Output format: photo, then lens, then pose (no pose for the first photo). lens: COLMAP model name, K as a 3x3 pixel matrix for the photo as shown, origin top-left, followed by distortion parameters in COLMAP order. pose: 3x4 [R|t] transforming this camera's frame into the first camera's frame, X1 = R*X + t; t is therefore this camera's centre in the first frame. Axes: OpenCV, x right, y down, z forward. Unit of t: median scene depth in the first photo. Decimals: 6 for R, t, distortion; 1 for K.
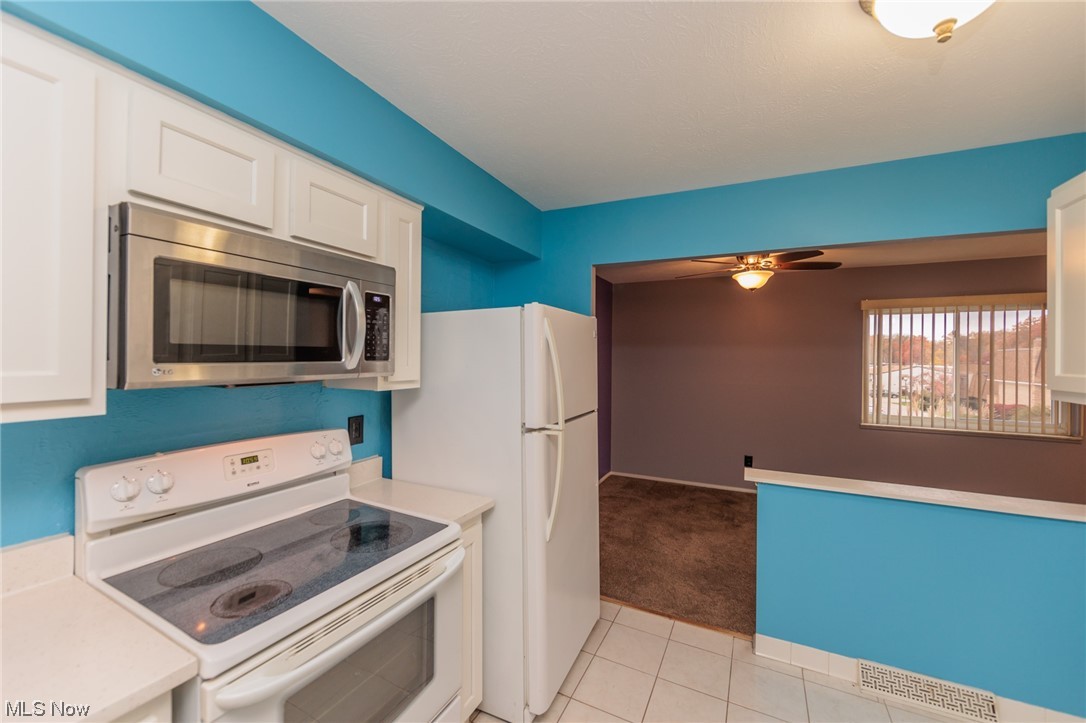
lens RADIAL K [[430.6, 0, 540.2], [0, 430.6, 355.6], [0, 0, 1]] dist [-0.000663, 0.000202]
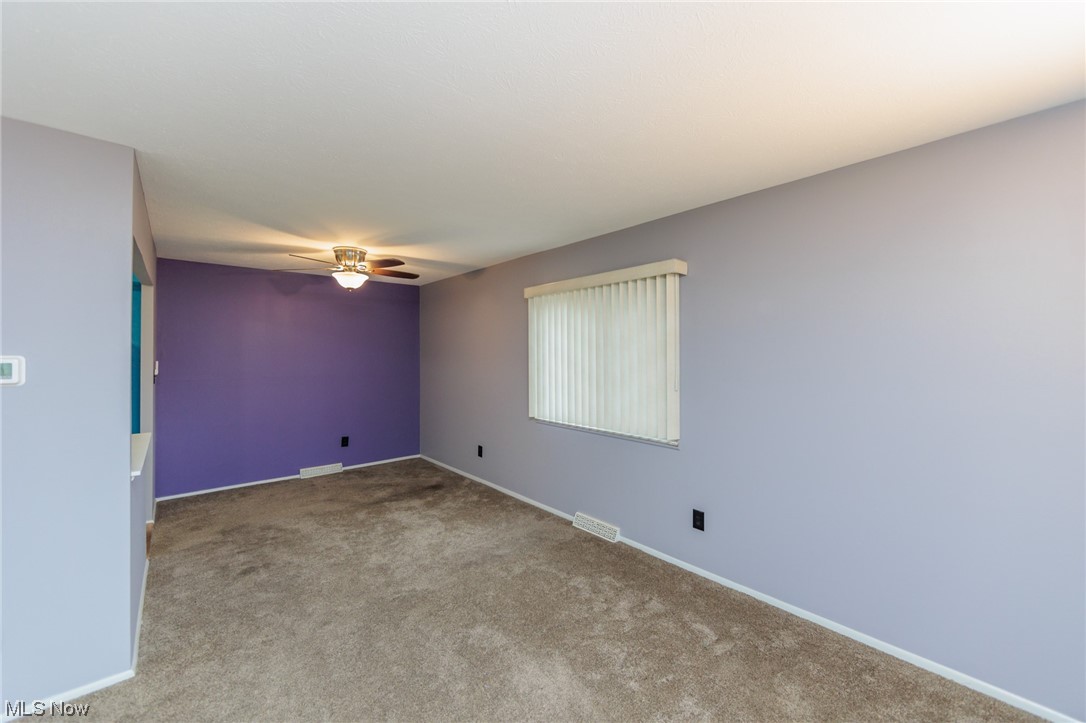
lens RADIAL K [[425.2, 0, 547.0], [0, 425.2, 351.8], [0, 0, 1]] dist [-0.000816, -0.000380]
pose [[0.923326, -0.014356, -0.383749, 1.388904], [0.012829, 0.999896, -0.006537, 0.024757], [0.383803, 0.001113, 0.923414, 0.173970]]
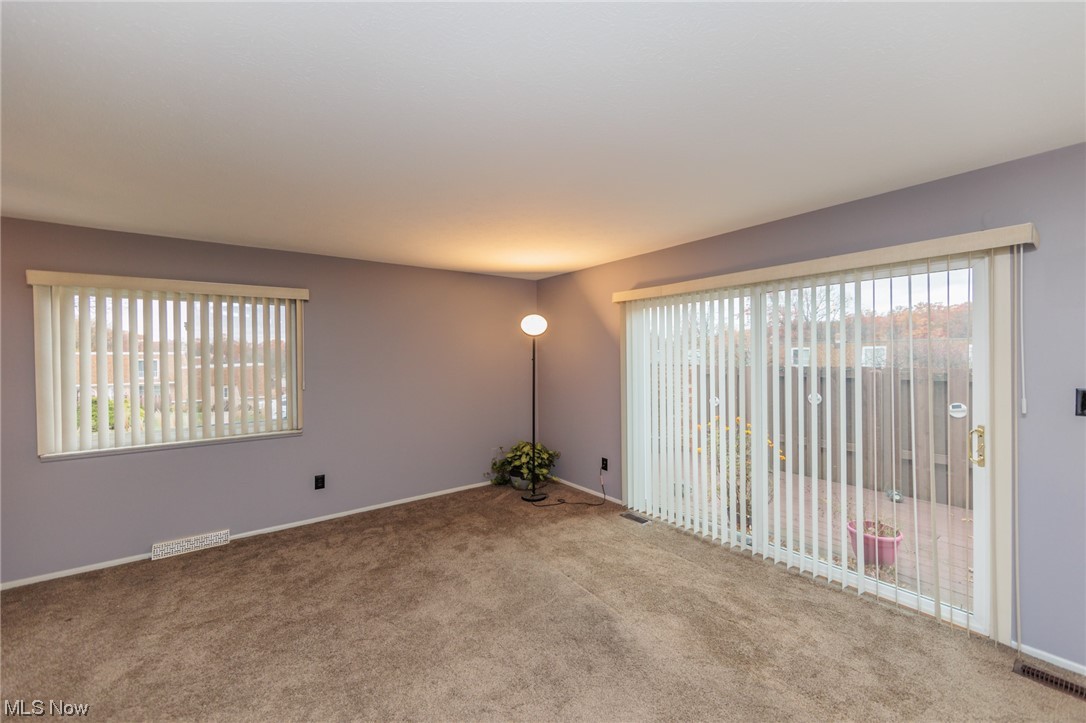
lens RADIAL K [[426.3, 0, 547.2], [0, 426.3, 355.2], [0, 0, 1]] dist [-0.001955, 0.000018]
pose [[0.450561, -0.014814, 0.892623, 0.629261], [0.013222, 0.999863, 0.009921, 0.008381], [-0.892648, 0.007332, 0.450695, -0.001493]]
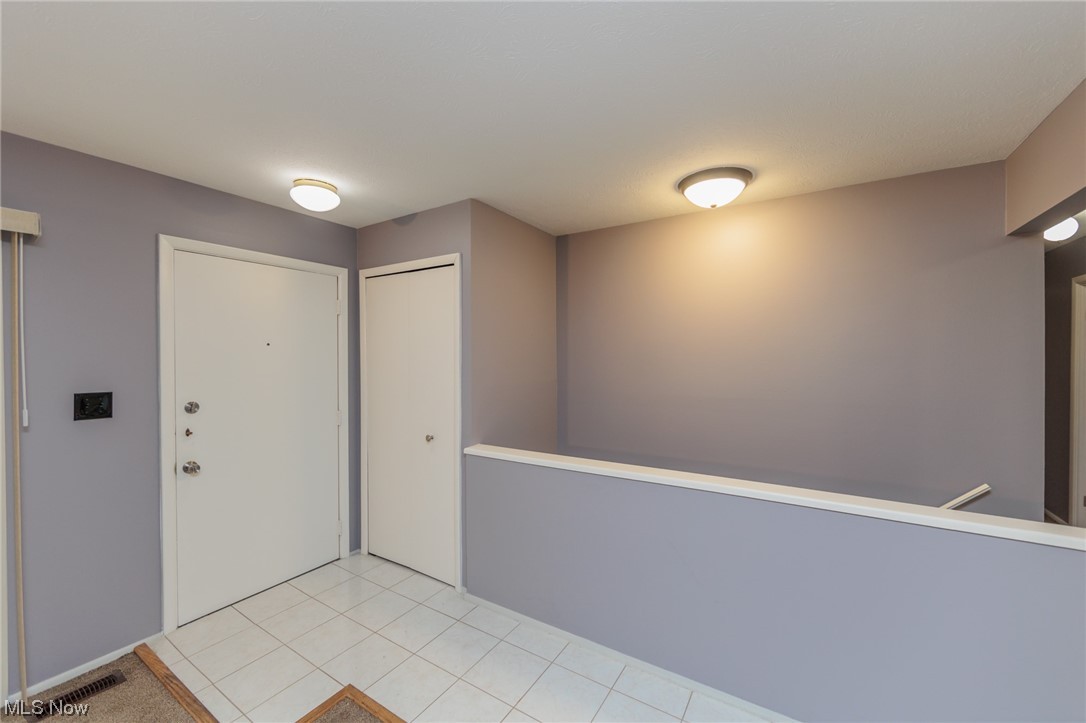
lens RADIAL K [[426.3, 0, 547.2], [0, 426.3, 355.2], [0, 0, 1]] dist [-0.001955, 0.000018]
pose [[-0.994484, -0.006625, 0.104678, 0.767680], [-0.006419, 0.999977, 0.002302, 0.011148], [-0.104691, 0.001617, -0.994504, 0.130547]]
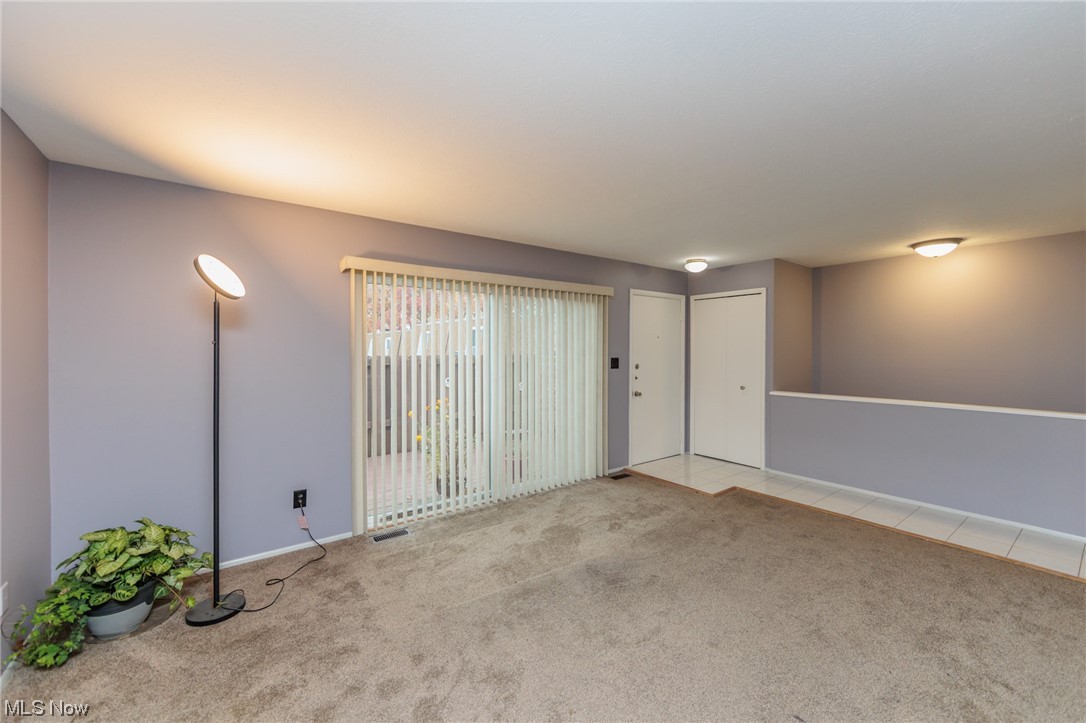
lens RADIAL K [[436.3, 0, 552.2], [0, 436.3, 353.8], [0, 0, 1]] dist [-0.000547, 0.000084]
pose [[-0.894684, -0.013055, 0.446510, 0.979890], [-0.007891, 0.999879, 0.013422, 0.036626], [-0.446631, 0.008485, -0.894678, 0.967052]]
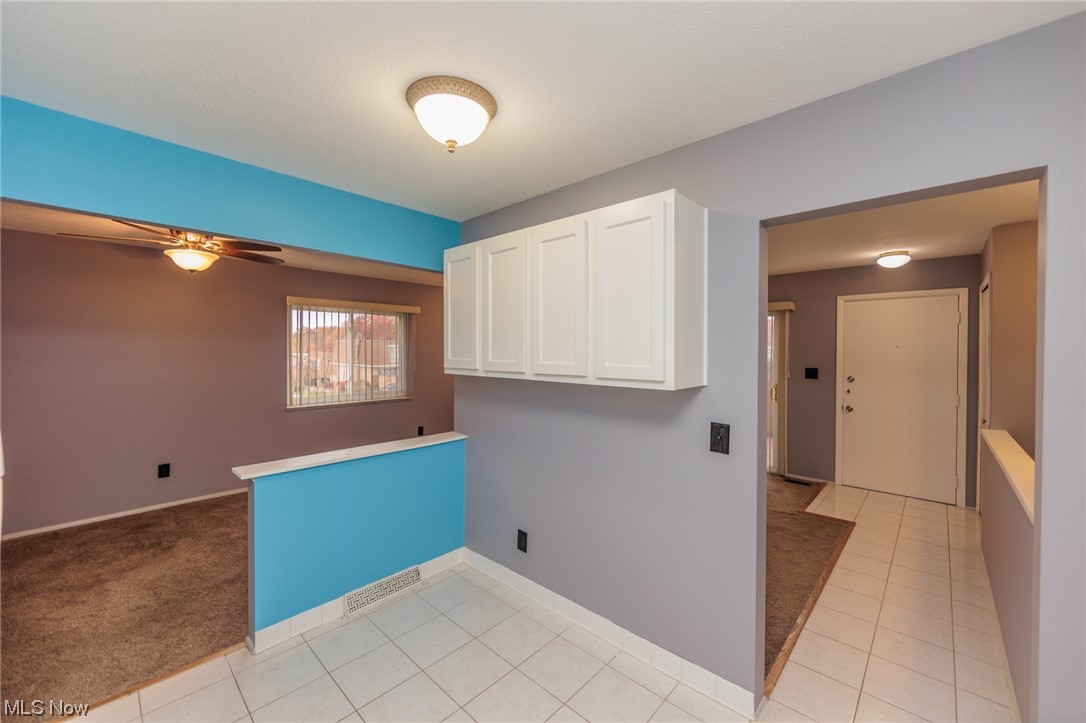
lens RADIAL K [[425.2, 0, 547.0], [0, 425.2, 351.8], [0, 0, 1]] dist [-0.000816, -0.000380]
pose [[0.282674, -0.012953, 0.959129, -0.137130], [-0.002733, 0.999894, 0.014309, -0.003421], [-0.959212, -0.006666, 0.282608, 0.059831]]
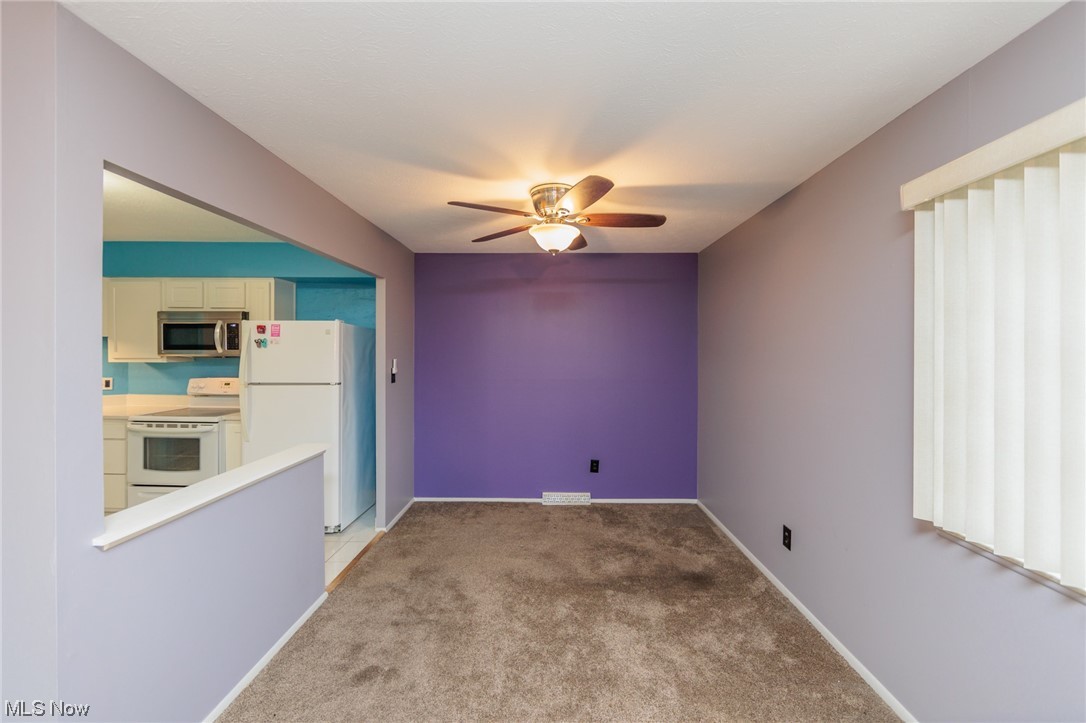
lens RADIAL K [[426.3, 0, 547.2], [0, 426.3, 355.2], [0, 0, 1]] dist [-0.001955, 0.000018]
pose [[0.431977, -0.003697, -0.901877, 1.139022], [0.003137, 0.999992, -0.002596, 0.023545], [0.901879, -0.001708, 0.431985, 0.675208]]
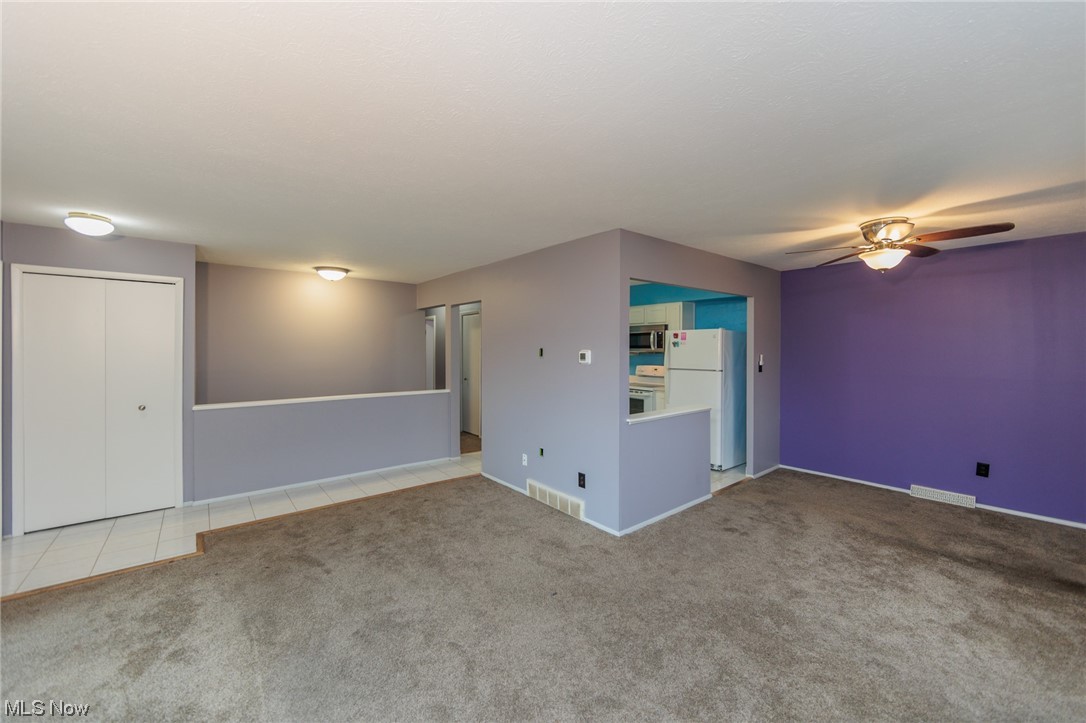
lens RADIAL K [[425.2, 0, 547.0], [0, 425.2, 351.8], [0, 0, 1]] dist [-0.000816, -0.000380]
pose [[-0.406421, -0.004848, -0.913673, 1.608772], [-0.003544, 0.999987, -0.003730, 0.027213], [0.913679, 0.001722, -0.406433, 0.711548]]
